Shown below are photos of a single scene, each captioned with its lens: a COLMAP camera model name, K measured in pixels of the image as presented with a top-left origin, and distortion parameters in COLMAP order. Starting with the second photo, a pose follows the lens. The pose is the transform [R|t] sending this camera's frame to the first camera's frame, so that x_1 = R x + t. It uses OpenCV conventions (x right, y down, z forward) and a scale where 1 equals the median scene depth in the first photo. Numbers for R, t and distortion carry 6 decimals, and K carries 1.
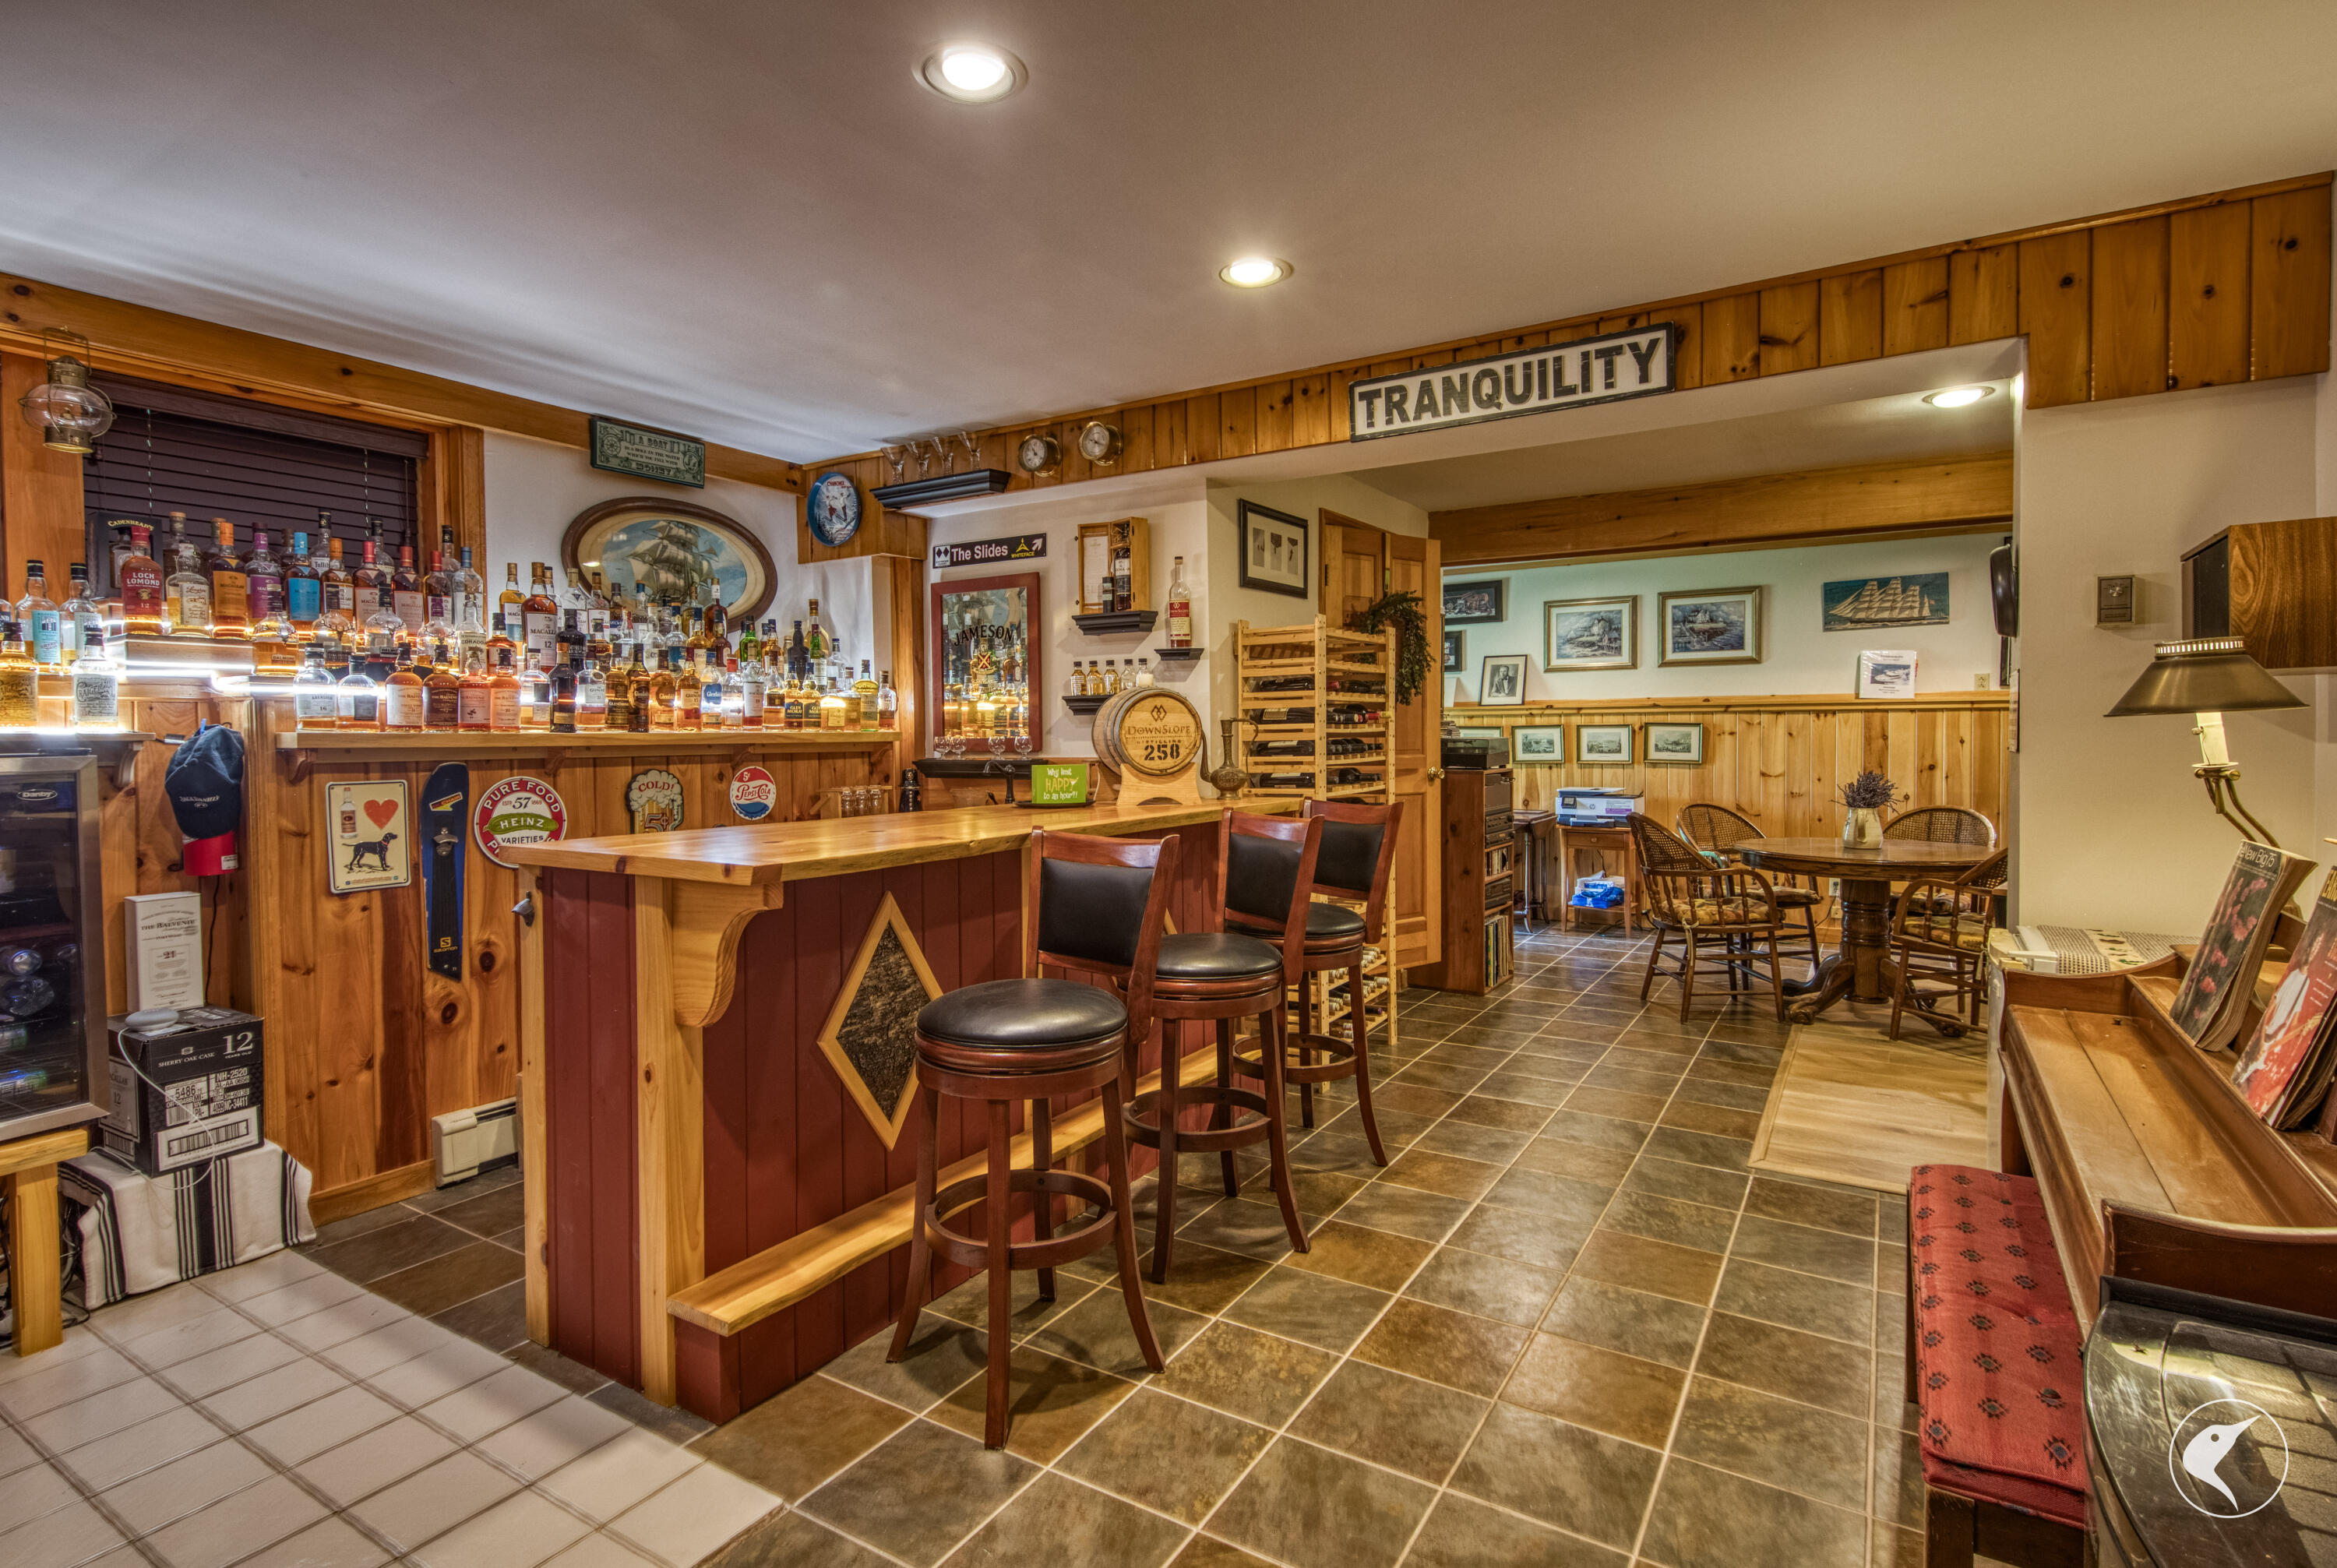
lens RADIAL K [[1089.4, 0, 1230.8], [0, 1089.4, 772.1], [0, 0, 1]] dist [0.012940, -0.006614]
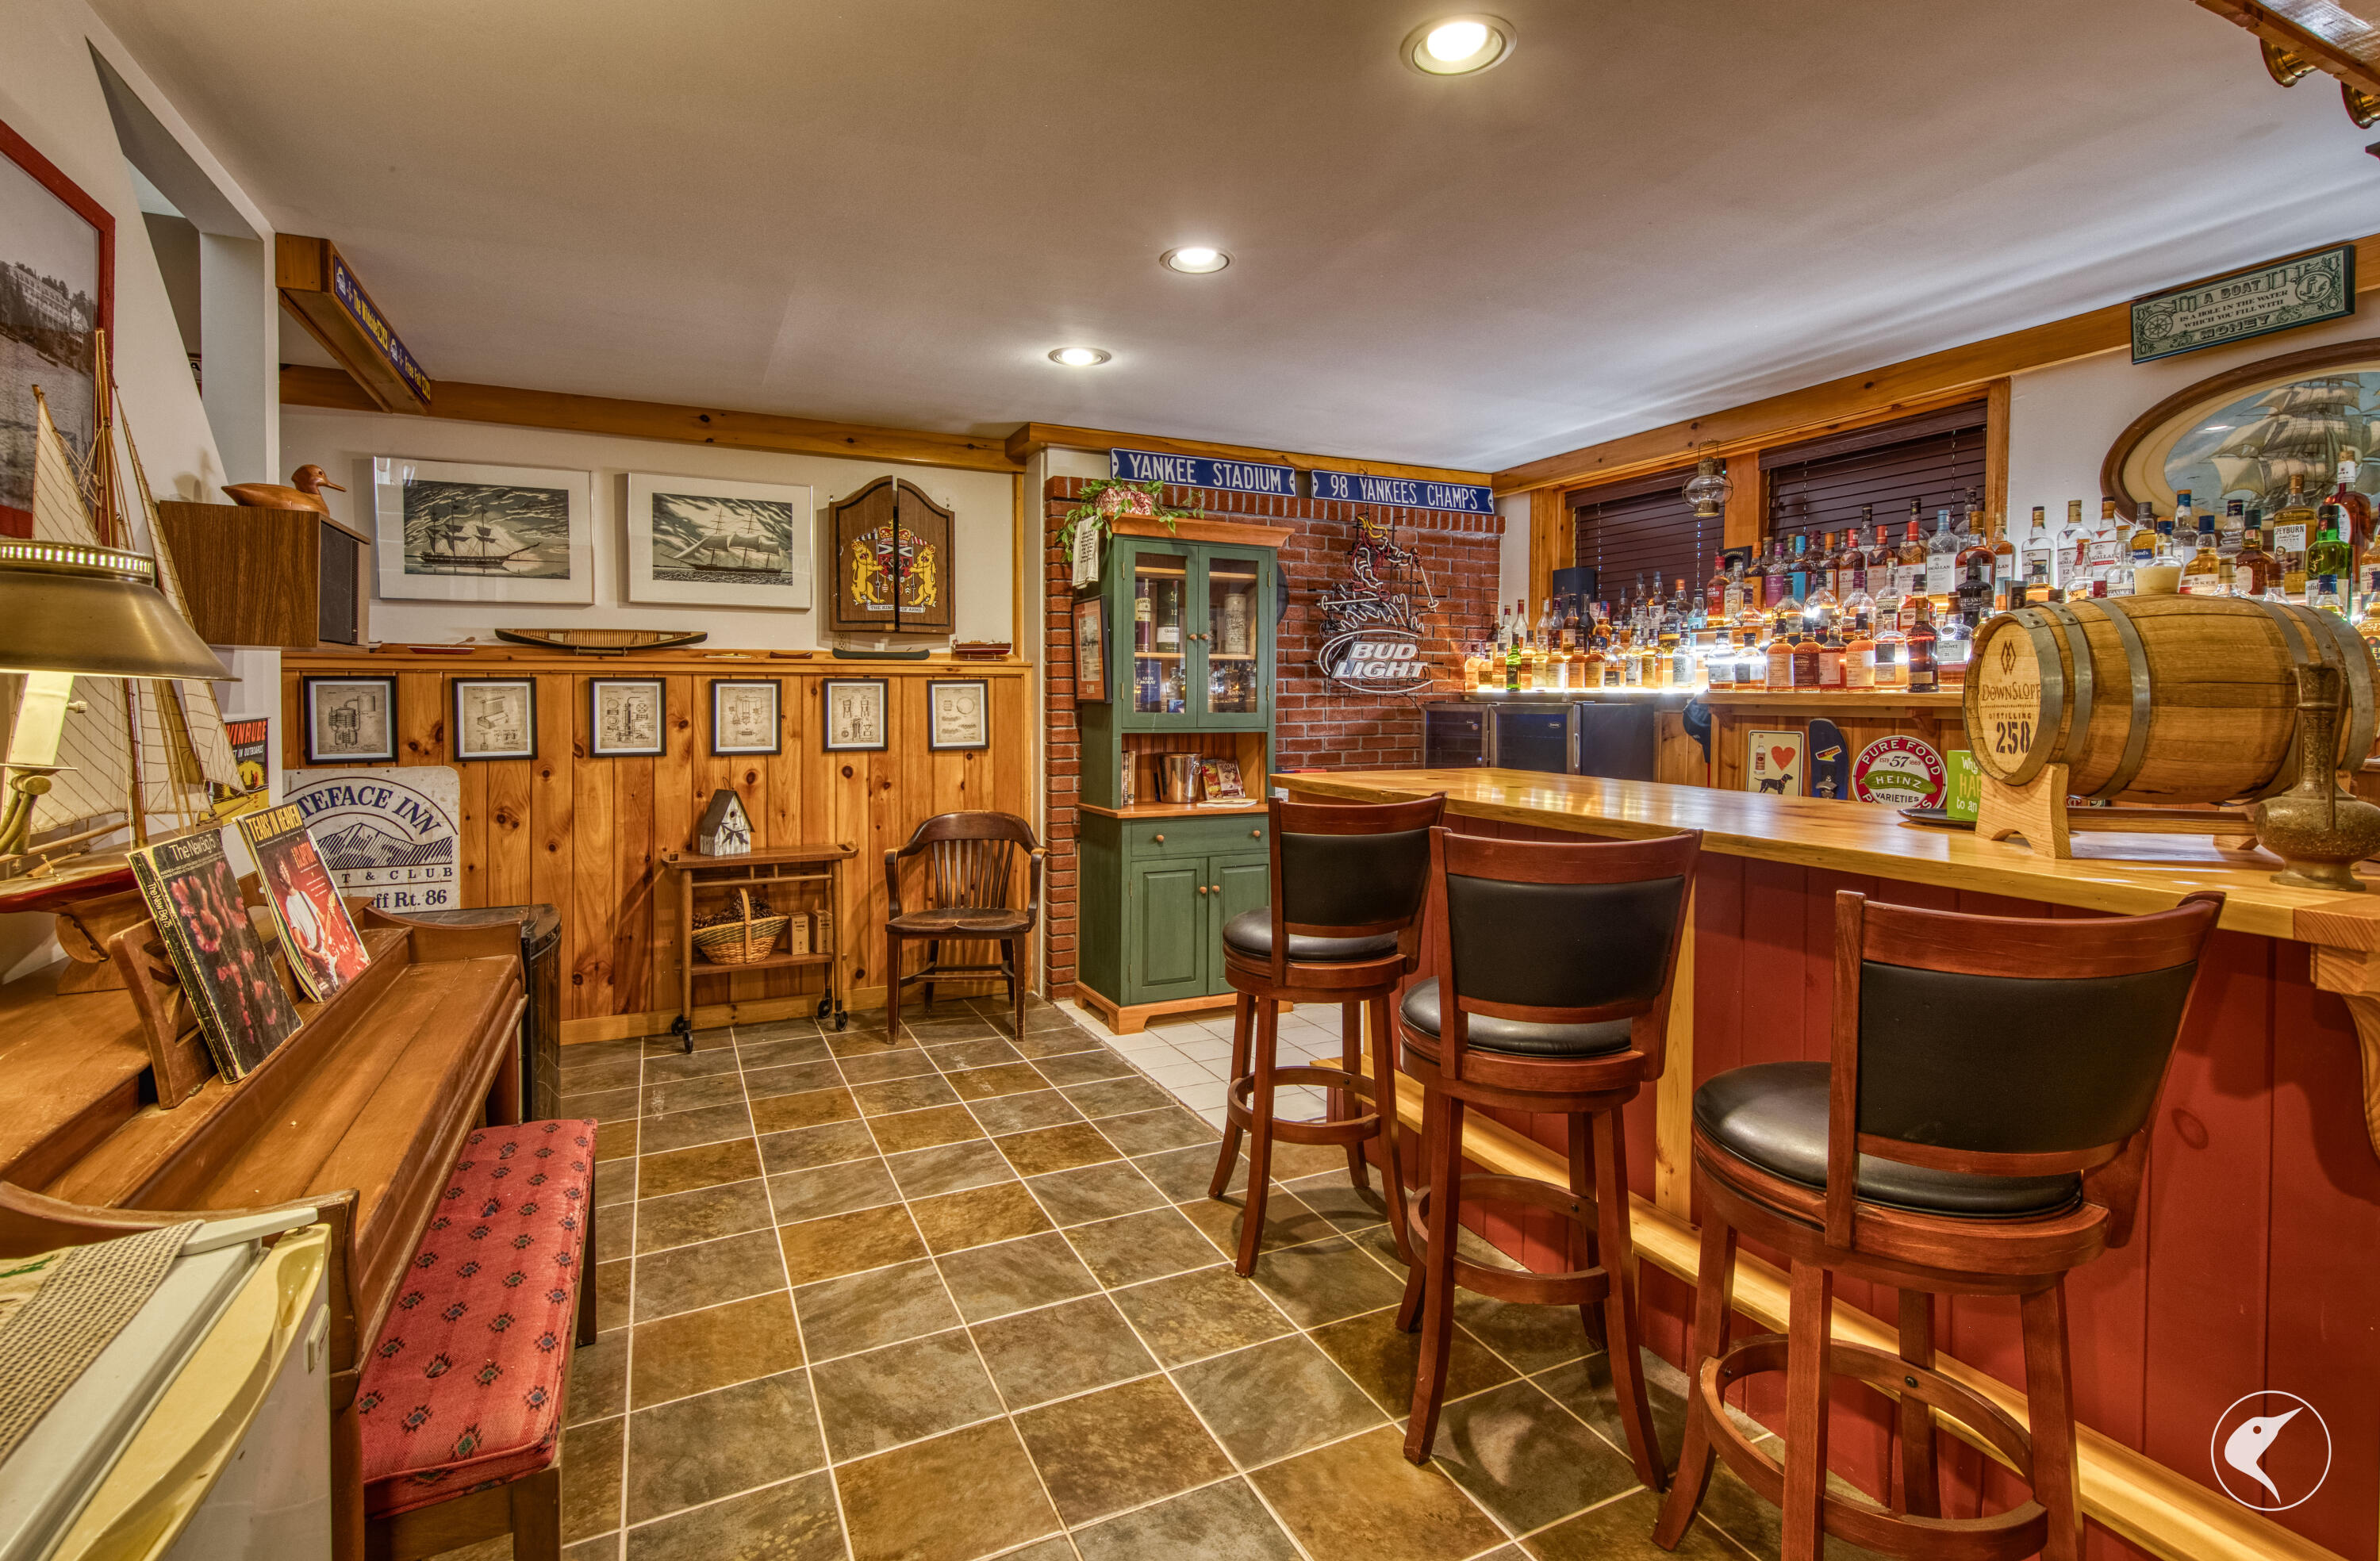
lens RADIAL K [[1143.7, 0, 1185.1], [0, 1143.7, 731.4], [0, 0, 1]] dist [0.001874, 0.000164]
pose [[-0.564338, 0.032350, -0.824910, 0.643415], [-0.025837, 0.998050, 0.056816, -0.045972], [0.825139, 0.053376, -0.562402, 1.120666]]
